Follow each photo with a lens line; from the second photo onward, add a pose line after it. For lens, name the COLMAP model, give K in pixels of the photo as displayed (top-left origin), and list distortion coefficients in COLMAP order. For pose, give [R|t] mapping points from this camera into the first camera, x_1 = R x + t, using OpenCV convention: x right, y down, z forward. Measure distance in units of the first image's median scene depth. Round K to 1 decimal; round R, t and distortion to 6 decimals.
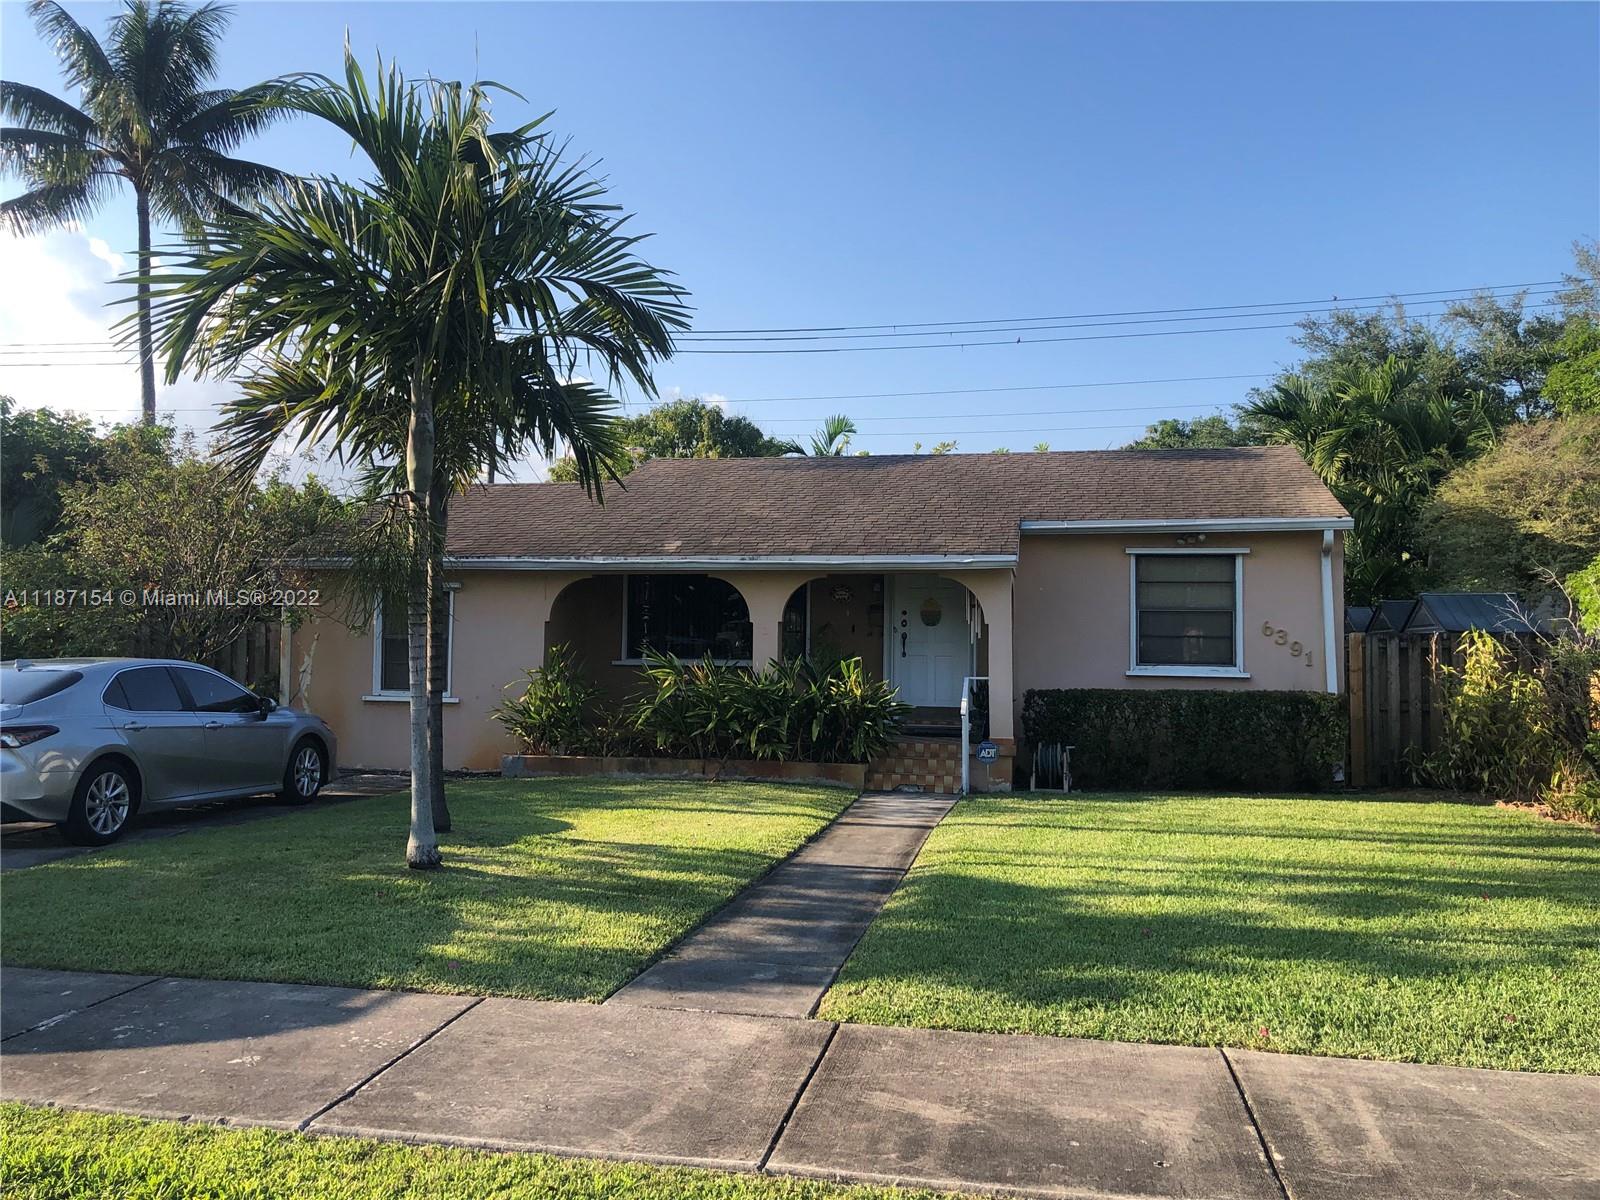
lens RADIAL K [[1347.4, 0, 795.3], [0, 1347.4, 594.8], [0, 0, 1]] dist [0.049078, -0.003676]
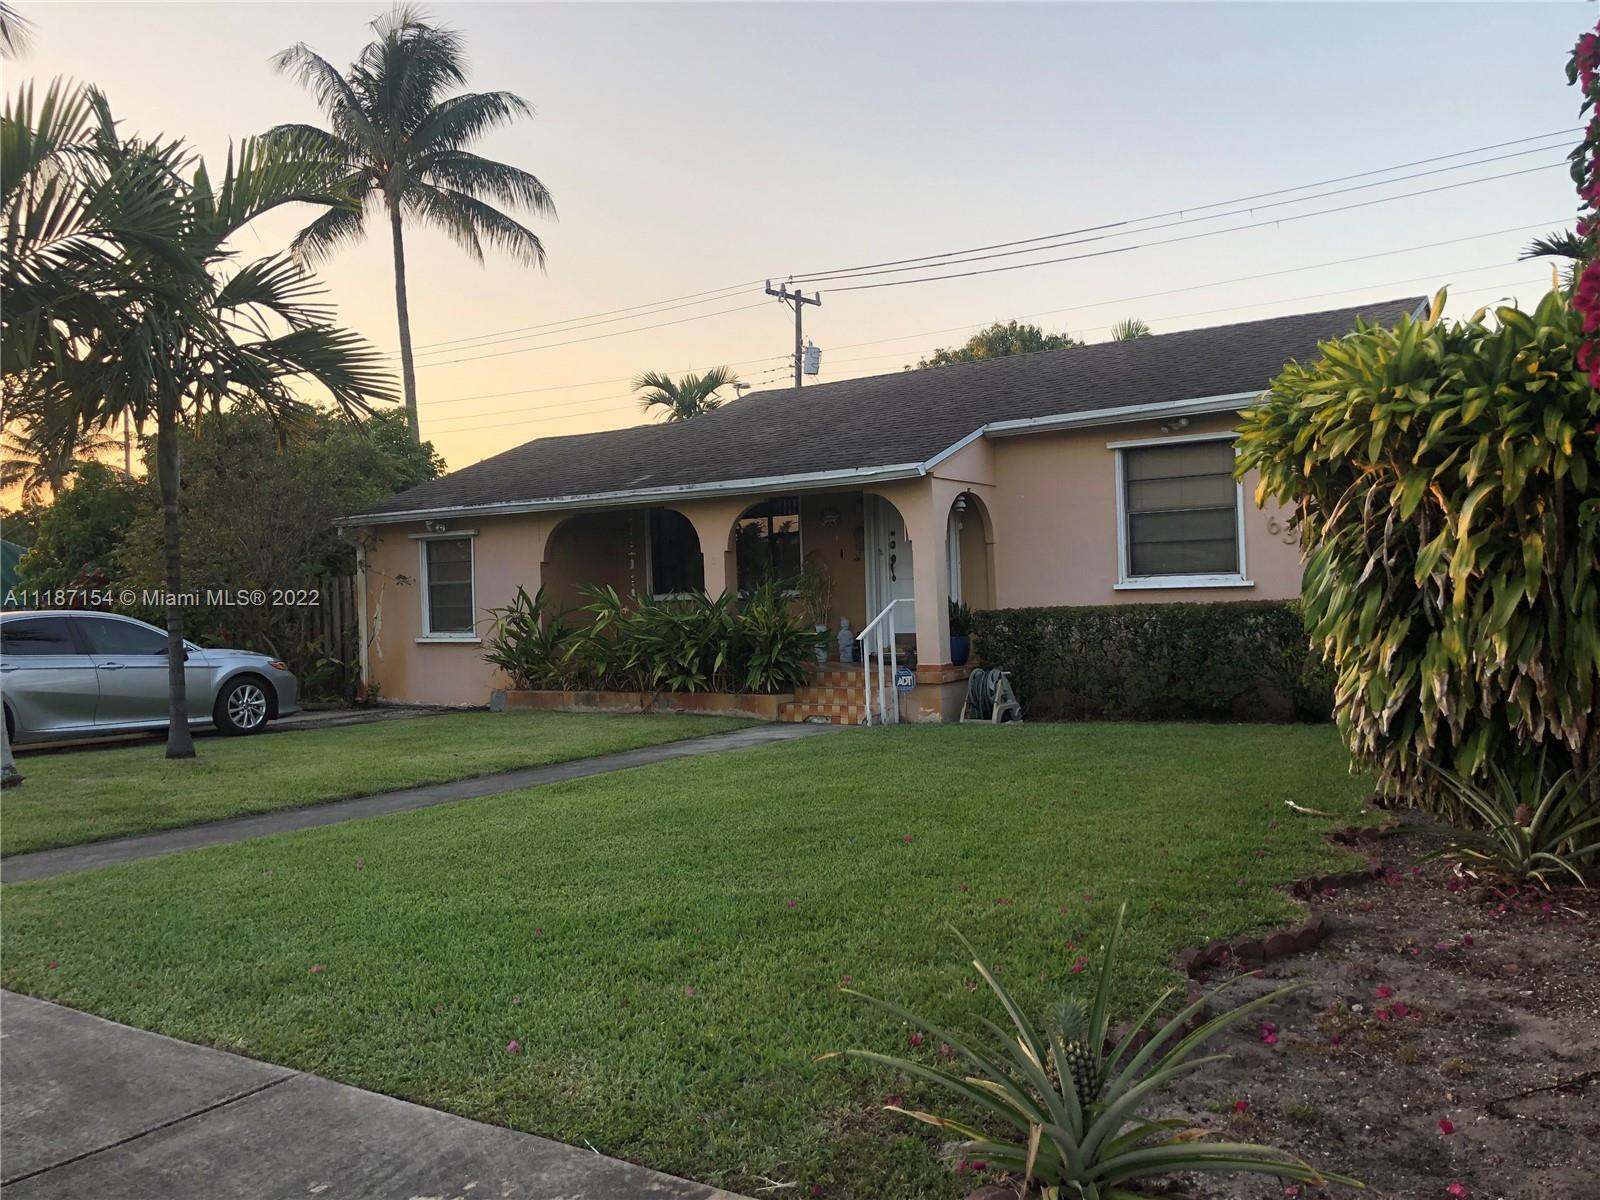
lens RADIAL K [[1347.4, 0, 799.2], [0, 1347.4, 609.5], [0, 0, 1]] dist [0.049078, -0.003676]
pose [[0.916768, -0.037473, -0.397657, 0.407301], [0.059025, 0.997369, 0.042091, 0.023906], [0.395034, -0.062059, 0.916568, 0.124204]]
